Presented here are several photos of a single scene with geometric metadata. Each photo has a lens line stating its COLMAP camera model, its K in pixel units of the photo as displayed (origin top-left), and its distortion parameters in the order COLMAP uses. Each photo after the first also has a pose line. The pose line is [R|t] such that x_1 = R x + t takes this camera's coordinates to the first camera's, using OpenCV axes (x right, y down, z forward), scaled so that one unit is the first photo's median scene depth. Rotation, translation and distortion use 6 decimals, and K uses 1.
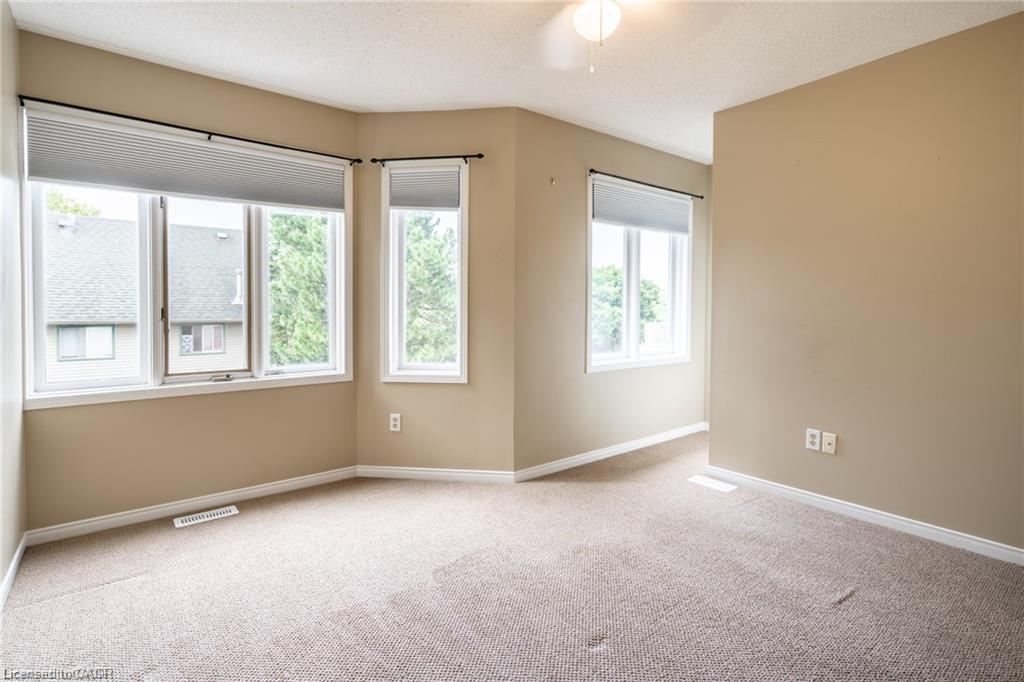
lens RADIAL K [[492.5, 0, 515.9], [0, 492.5, 324.4], [0, 0, 1]] dist [0.001969, 0.000987]
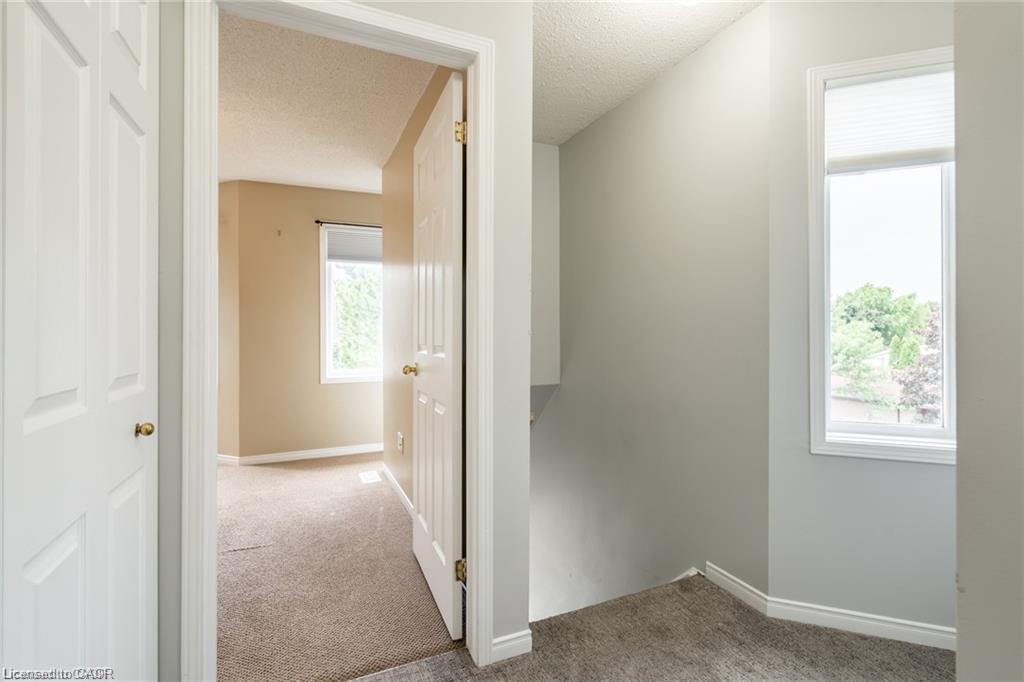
lens RADIAL K [[472.4, 0, 508.8], [0, 472.4, 333.3], [0, 0, 1]] dist [-0.005481, 0.004056]
pose [[0.968823, -0.003915, -0.247722, 0.993553], [-0.003532, 0.999555, -0.029611, 0.007246], [0.247728, 0.029562, 0.968378, -0.038354]]
